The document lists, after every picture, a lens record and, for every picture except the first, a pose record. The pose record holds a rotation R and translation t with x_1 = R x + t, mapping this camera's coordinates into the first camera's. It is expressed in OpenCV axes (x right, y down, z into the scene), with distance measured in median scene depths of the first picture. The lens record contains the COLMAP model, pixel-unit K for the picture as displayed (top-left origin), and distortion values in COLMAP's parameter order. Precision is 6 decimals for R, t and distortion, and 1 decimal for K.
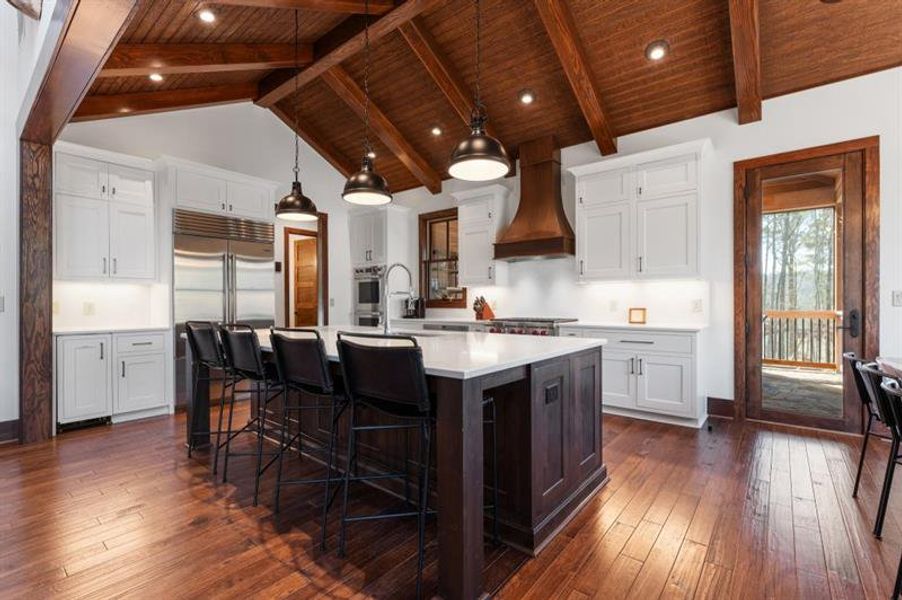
lens RADIAL K [[405.1, 0, 451.1], [0, 405.1, 301.0], [0, 0, 1]] dist [-0.000148, 0.000347]
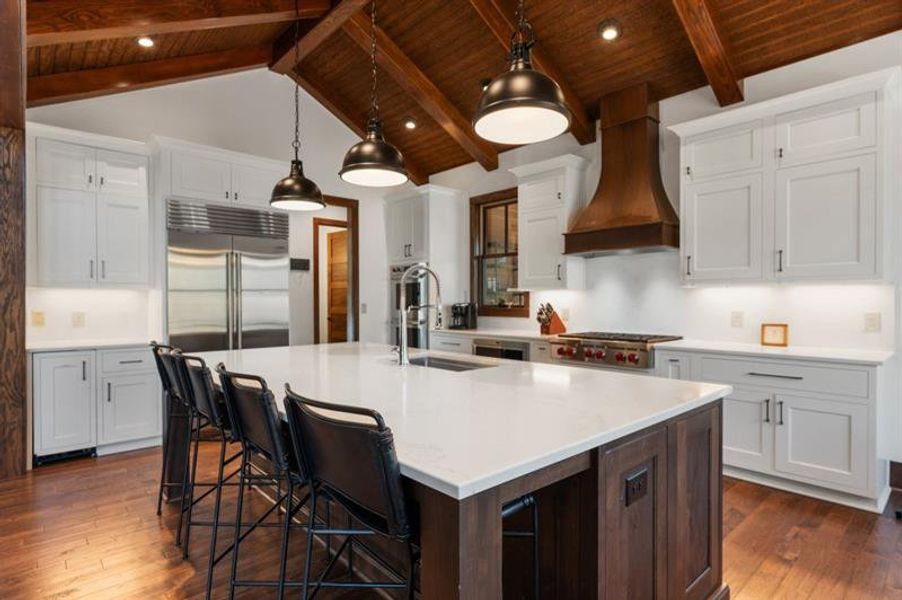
lens RADIAL K [[472.1, 0, 451.0], [0, 472.1, 302.2], [0, 0, 1]] dist [-0.001924, 0.000125]
pose [[0.988345, 0.003250, -0.152193, 0.038766], [-0.002170, 0.999971, 0.007262, -0.024759], [0.152212, -0.006847, 0.988324, 0.126391]]
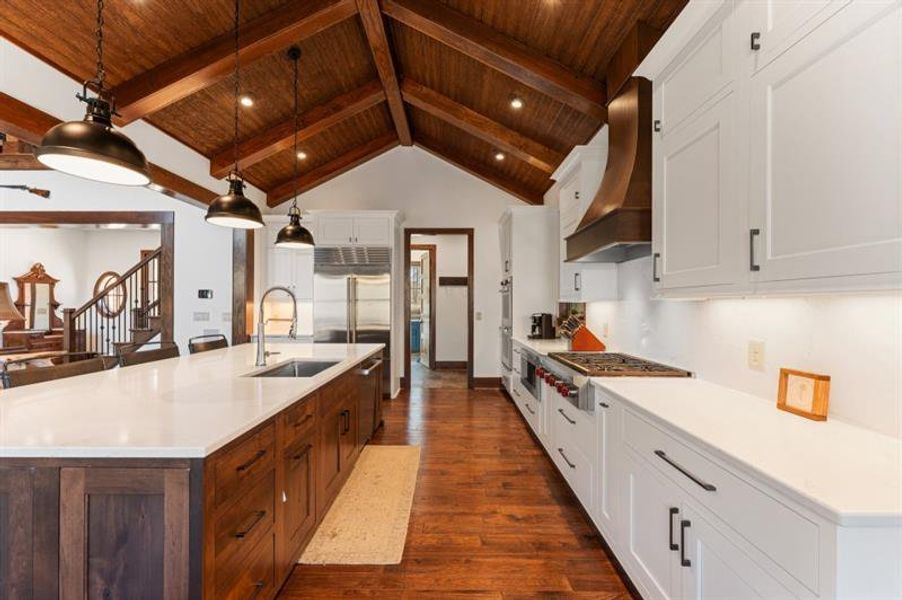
lens RADIAL K [[360.1, 0, 450.3], [0, 360.1, 303.3], [0, 0, 1]] dist [0.003117, 0.000144]
pose [[0.629223, 0.002176, -0.777222, 0.531779], [-0.002547, 0.999996, 0.000738, -0.043228], [0.777221, 0.001515, 0.629226, 0.584495]]
